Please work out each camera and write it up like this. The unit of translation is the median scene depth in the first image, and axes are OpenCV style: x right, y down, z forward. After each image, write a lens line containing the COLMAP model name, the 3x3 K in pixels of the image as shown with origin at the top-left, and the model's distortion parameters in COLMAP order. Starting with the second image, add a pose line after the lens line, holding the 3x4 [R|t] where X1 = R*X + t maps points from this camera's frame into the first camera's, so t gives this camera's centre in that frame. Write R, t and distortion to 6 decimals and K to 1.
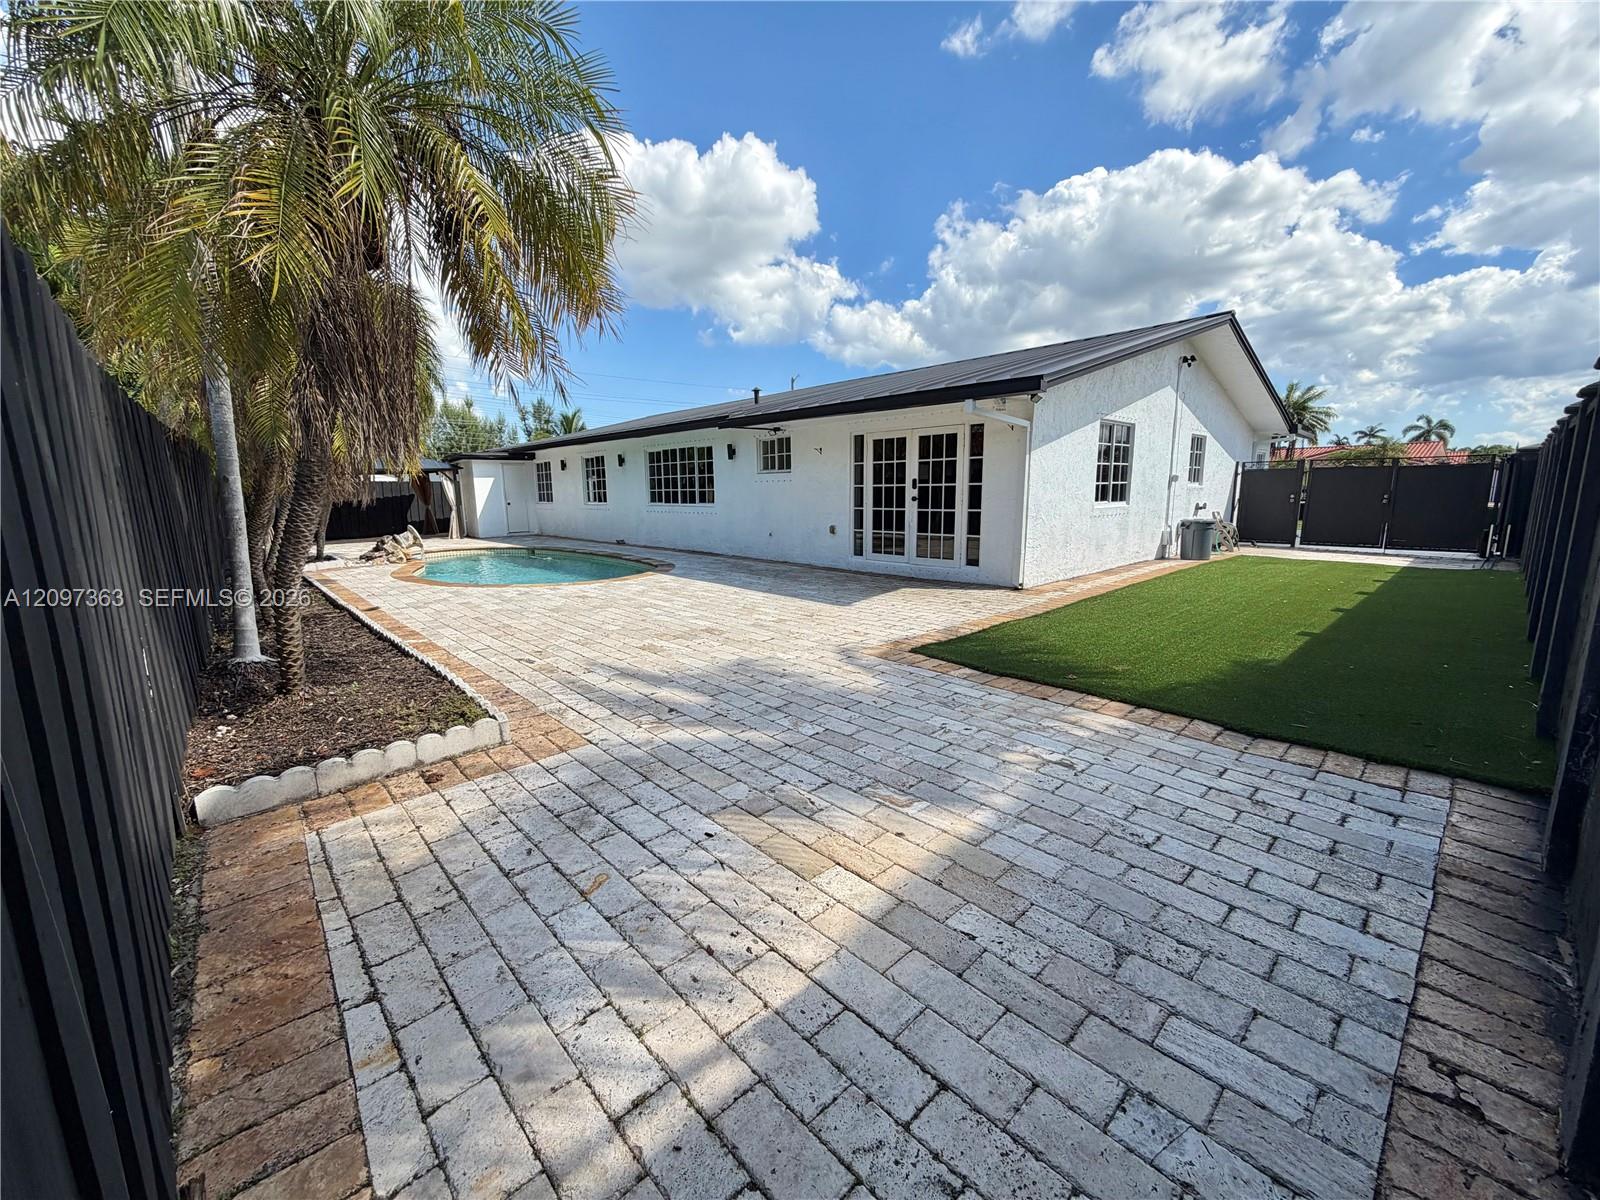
lens RADIAL K [[638.1, 0, 788.3], [0, 638.1, 602.1], [0, 0, 1]] dist [-0.000175, -0.001571]
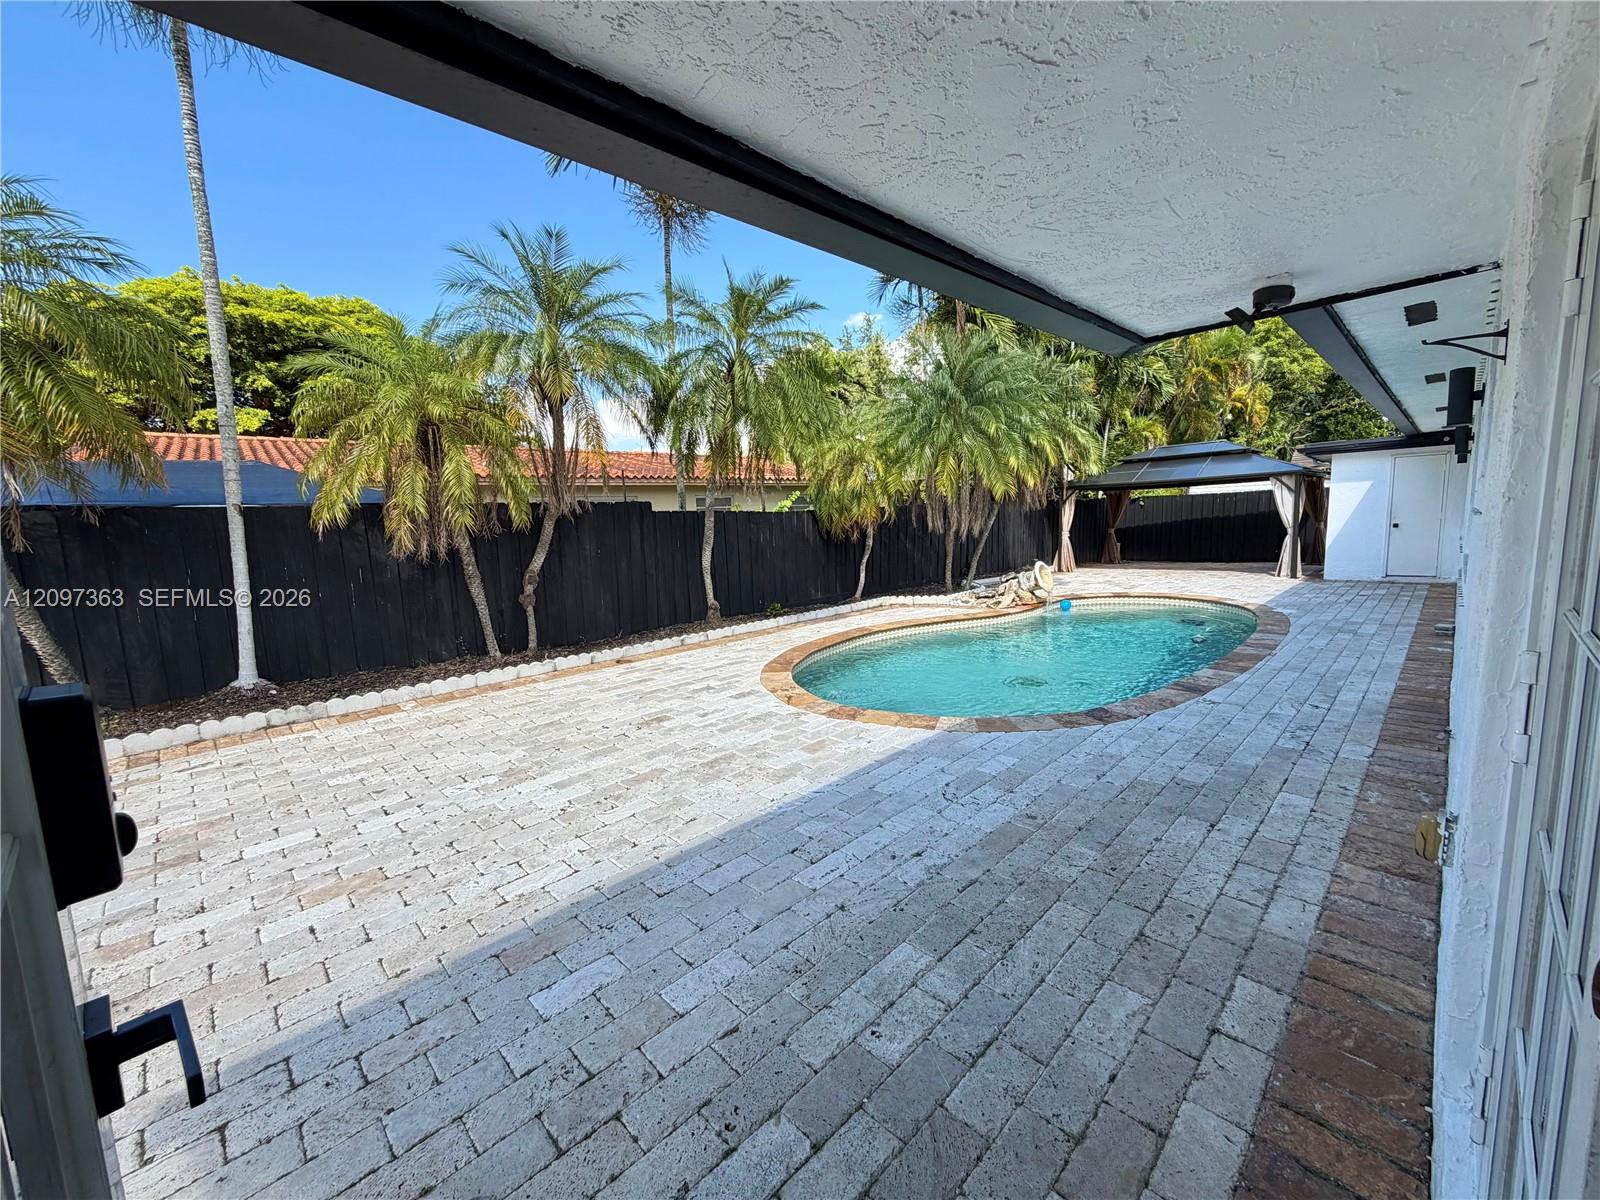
lens RADIAL K [[638.1, 0, 795.3], [0, 638.1, 597.0], [0, 0, 1]] dist [-0.000175, -0.001571]
pose [[0.030695, 0.133073, -0.990631, 0.178590], [-0.134484, 0.982636, 0.127832, -0.144598], [0.990440, 0.129300, 0.048058, 0.708394]]
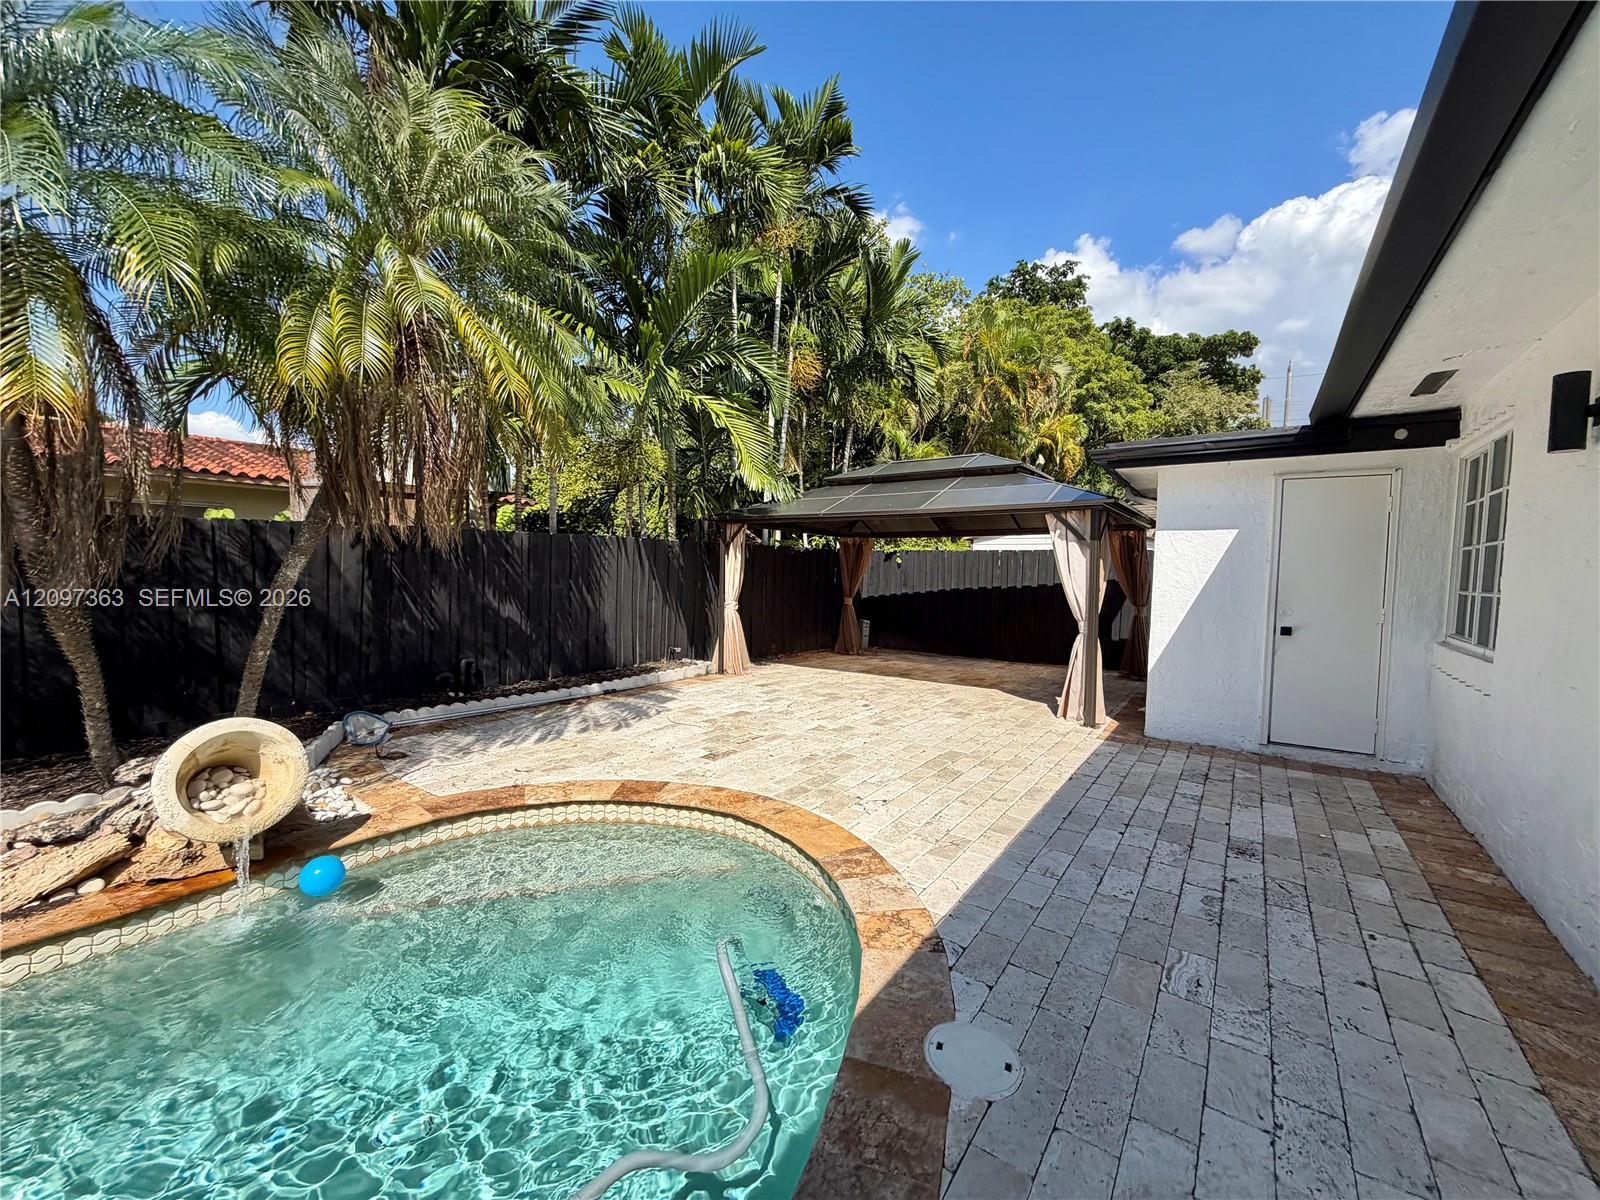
lens RADIAL K [[638.1, 0, 793.1], [0, 638.1, 597.7], [0, 0, 1]] dist [-0.000175, -0.001571]
pose [[0.205760, 0.063990, -0.976508, -0.365851], [-0.189717, 0.981537, 0.024345, -0.213081], [0.960037, 0.180251, 0.214101, 1.183658]]
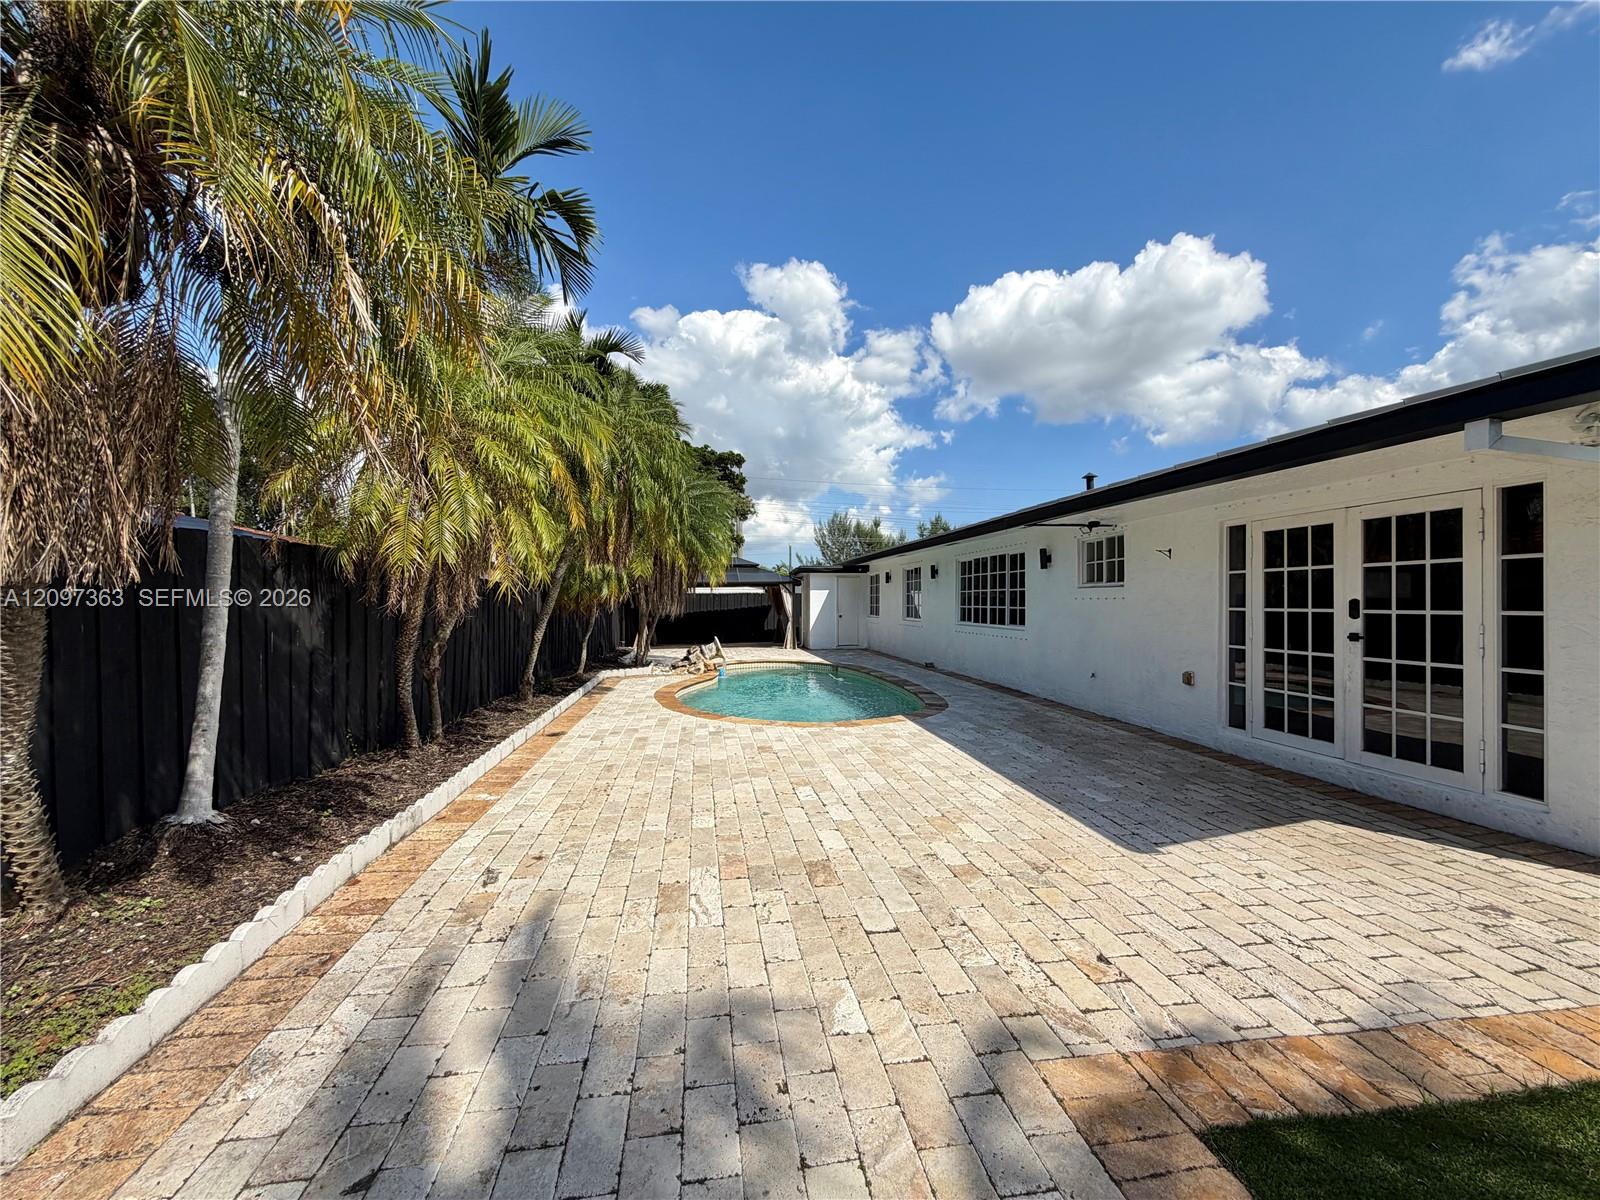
lens RADIAL K [[638.1, 0, 796.2], [0, 638.1, 604.3], [0, 0, 1]] dist [-0.000175, -0.001571]
pose [[0.831932, 0.017378, -0.554606, 0.079283], [-0.110376, 0.984718, -0.134713, -0.050387], [0.543789, 0.173287, 0.821136, 0.237235]]
